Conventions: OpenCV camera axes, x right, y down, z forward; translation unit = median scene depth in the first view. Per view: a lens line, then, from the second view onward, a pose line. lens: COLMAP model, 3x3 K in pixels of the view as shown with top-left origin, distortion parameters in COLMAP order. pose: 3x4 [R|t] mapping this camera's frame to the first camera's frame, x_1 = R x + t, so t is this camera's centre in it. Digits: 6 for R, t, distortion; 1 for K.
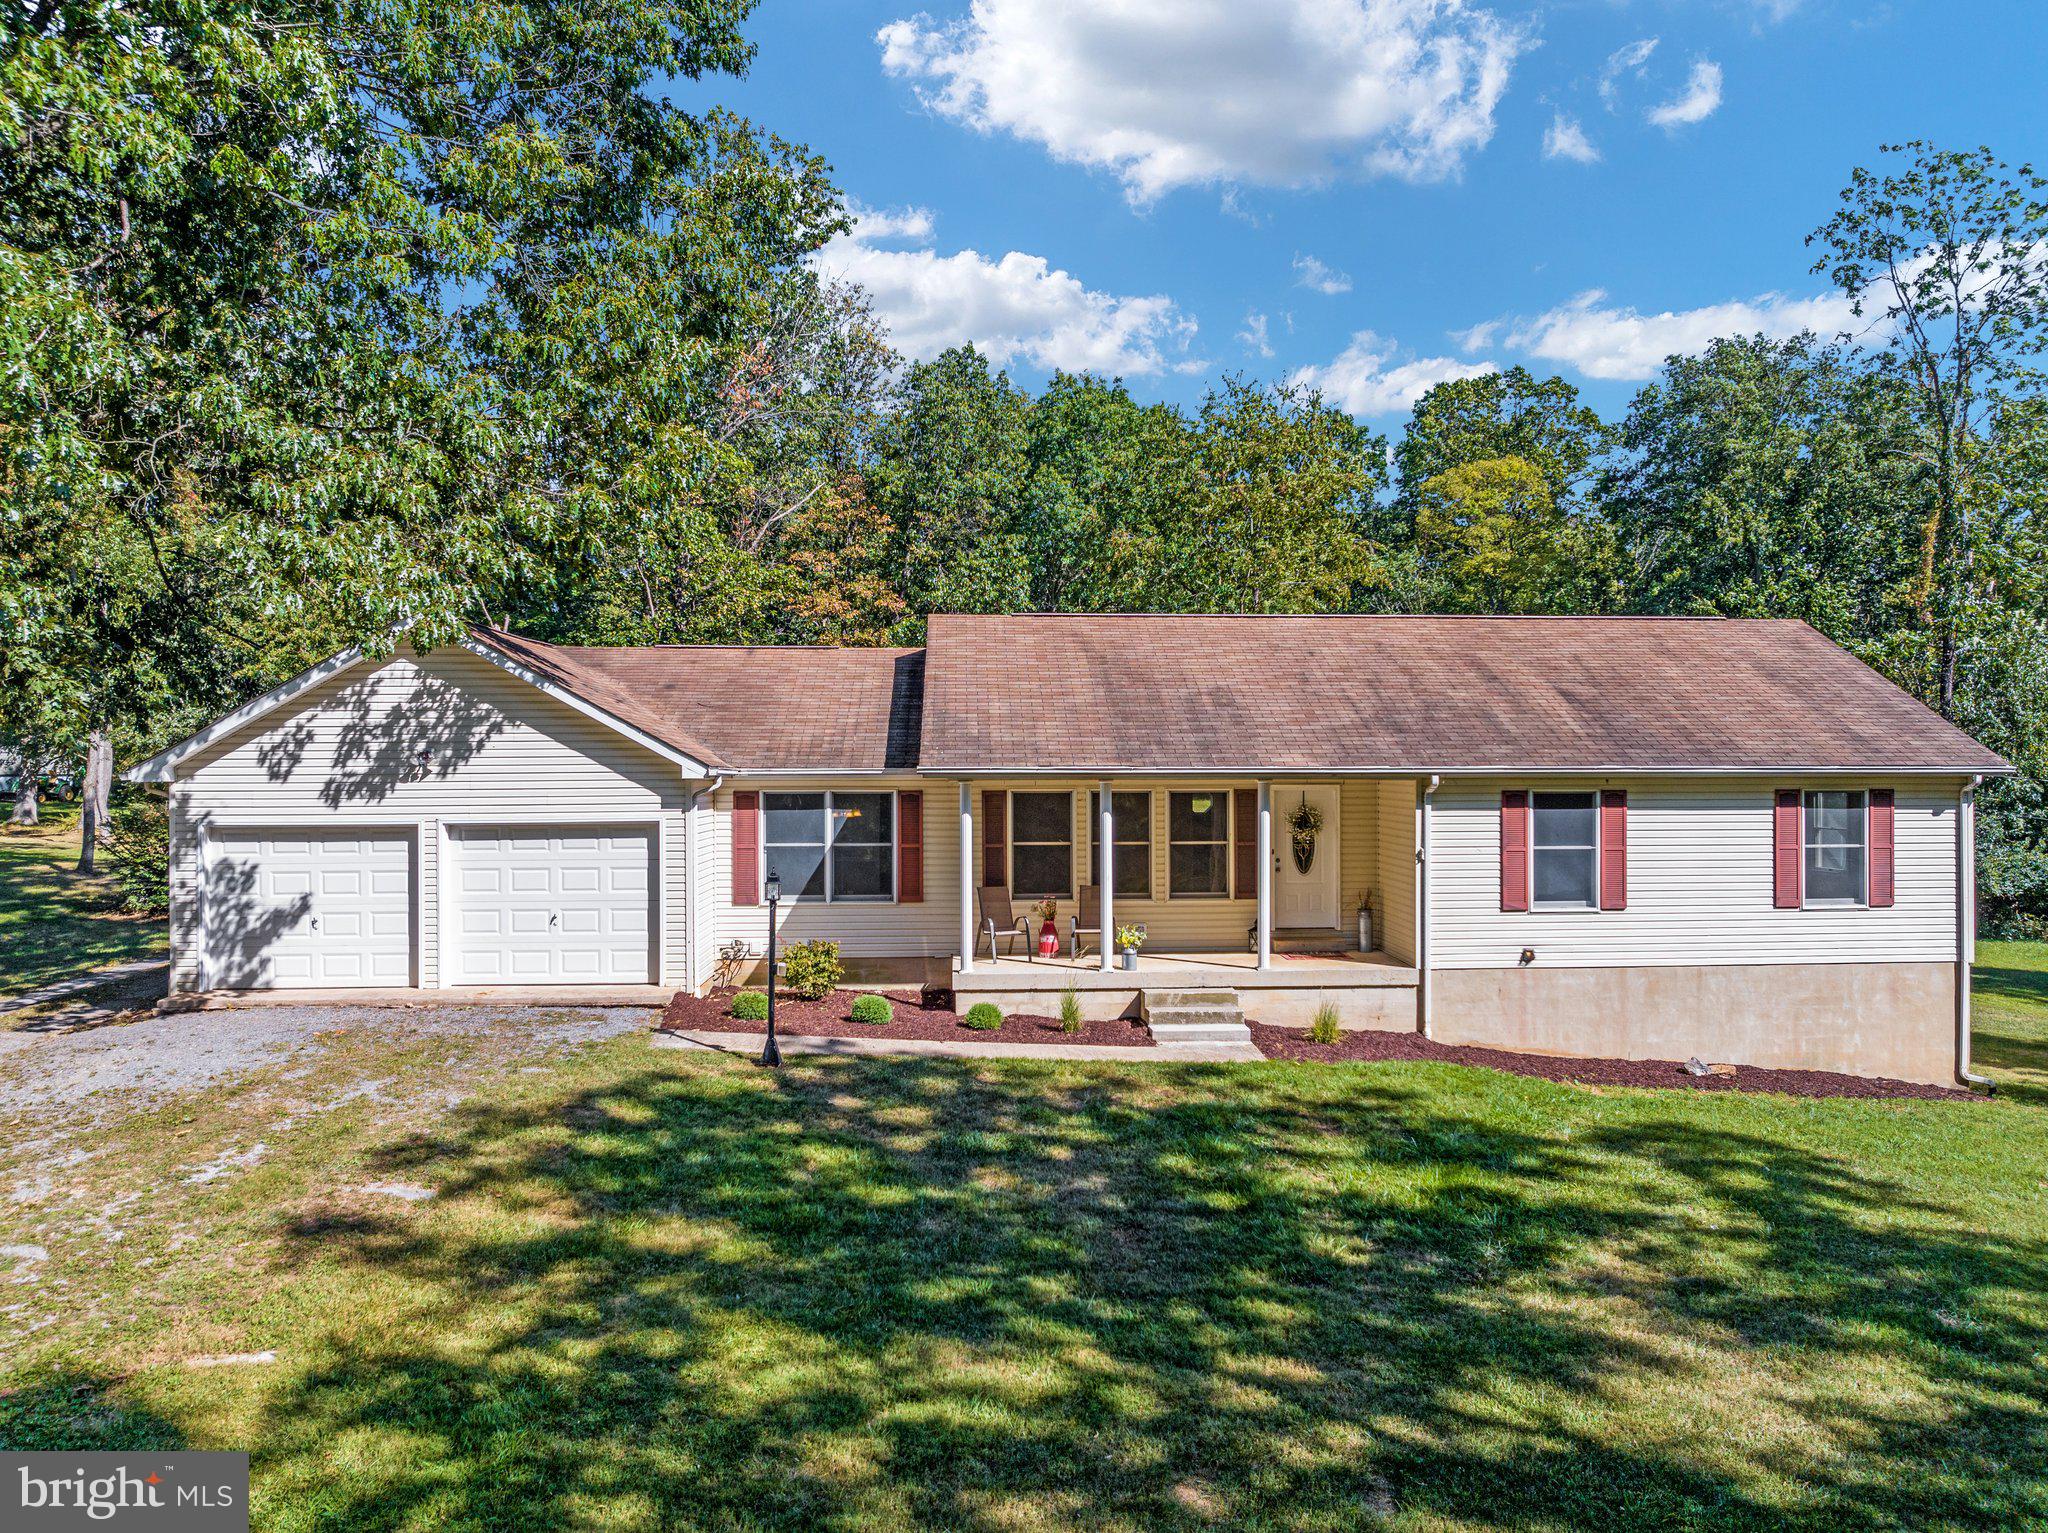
lens RADIAL K [[1395.0, 0, 1034.7], [0, 1395.0, 788.7], [0, 0, 1]] dist [-0.025003, 0.001688]
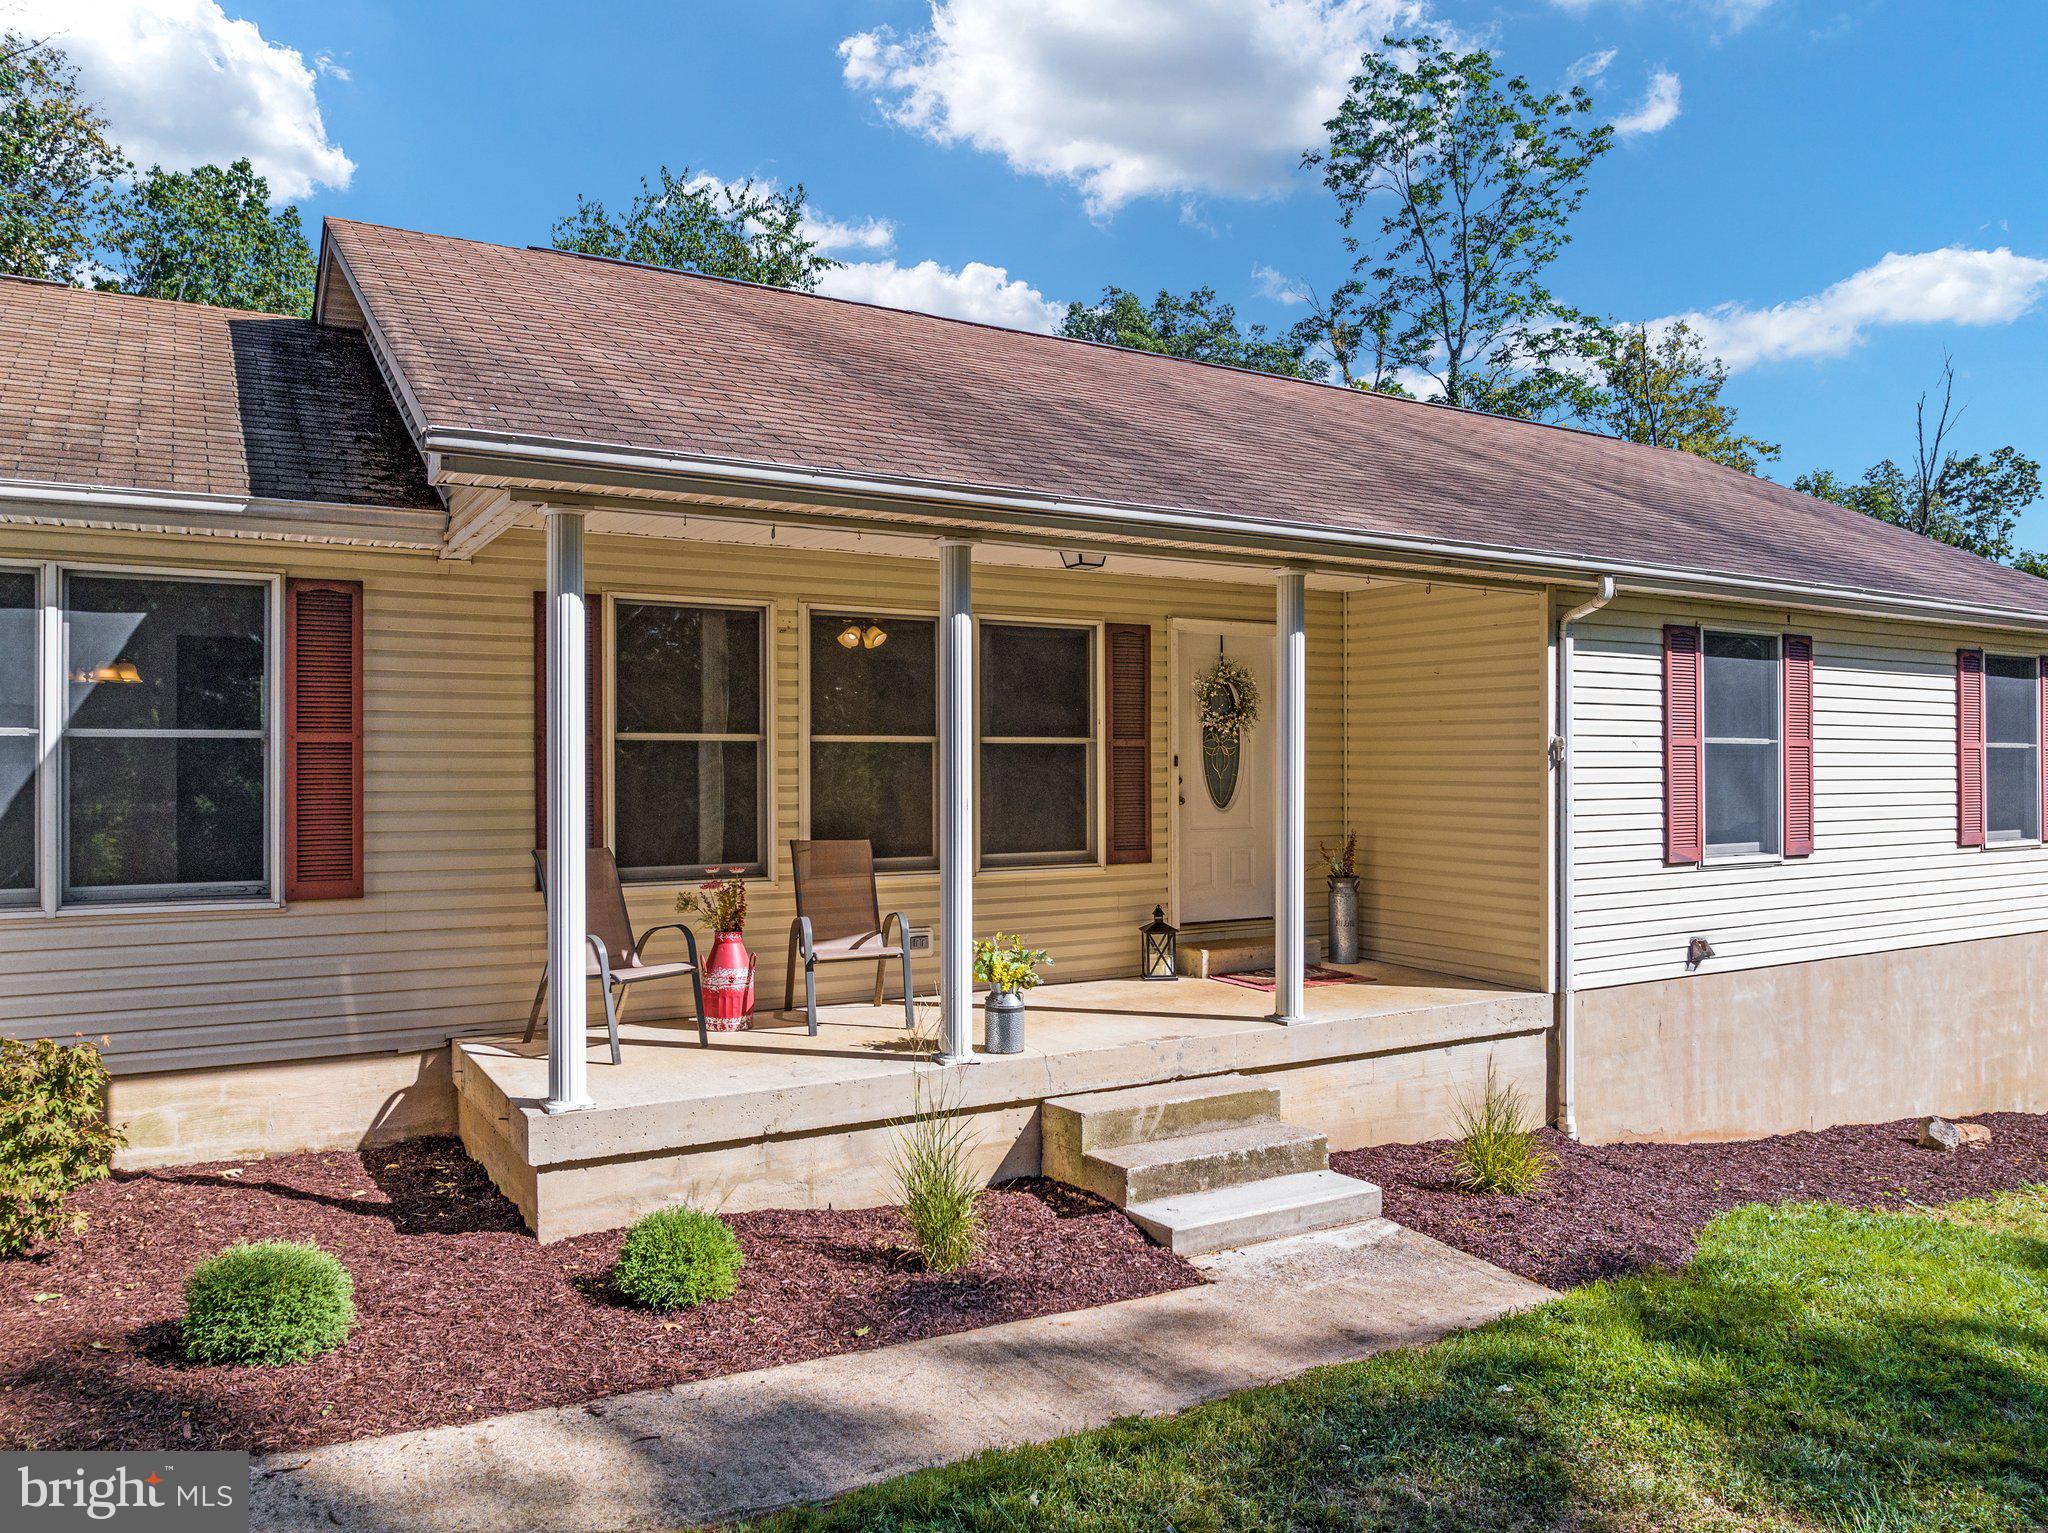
lens RADIAL K [[1464.9, 0, 1033.3], [0, 1464.9, 790.5], [0, 0, 1]] dist [-0.097958, 0.103736]
pose [[0.889584, -0.006197, 0.456730, -0.103097], [0.005898, 0.999980, 0.002080, 0.058347], [-0.456734, 0.000843, 0.889603, 0.638808]]
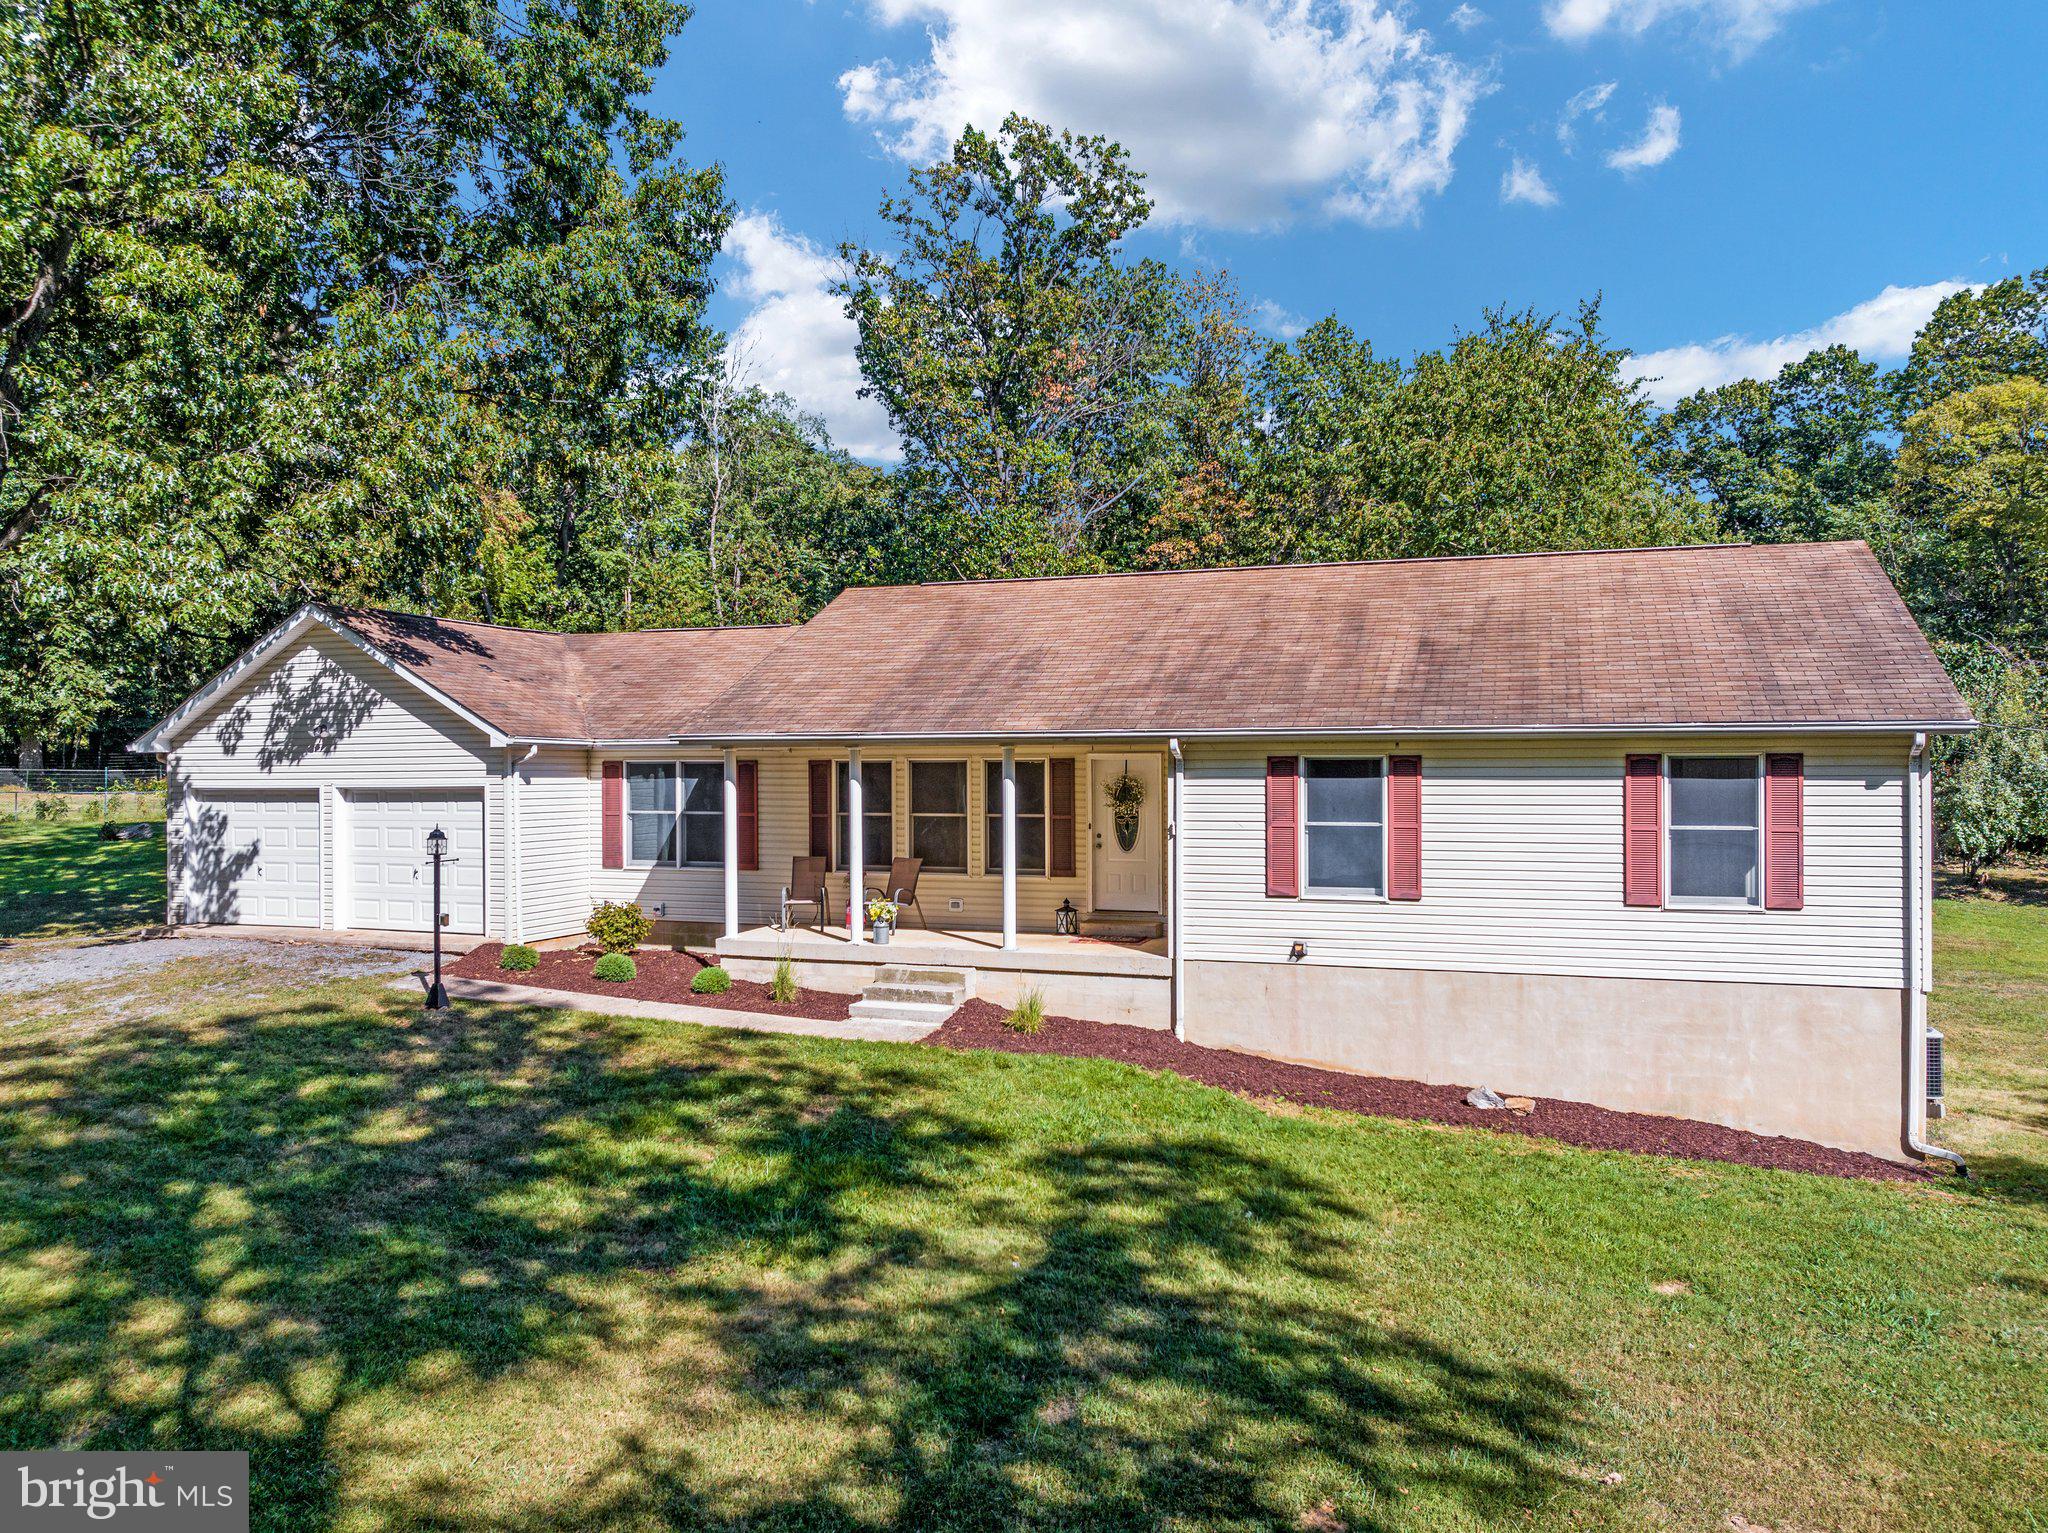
lens RADIAL K [[1437.3, 0, 1059.2], [0, 1437.3, 766.1], [0, 0, 1]] dist [-0.027553, -0.002640]
pose [[0.917246, 0.000257, -0.398322, 0.568367], [0.002399, 0.999978, 0.006170, 0.001554], [0.398314, -0.006615, 0.917225, 0.134302]]
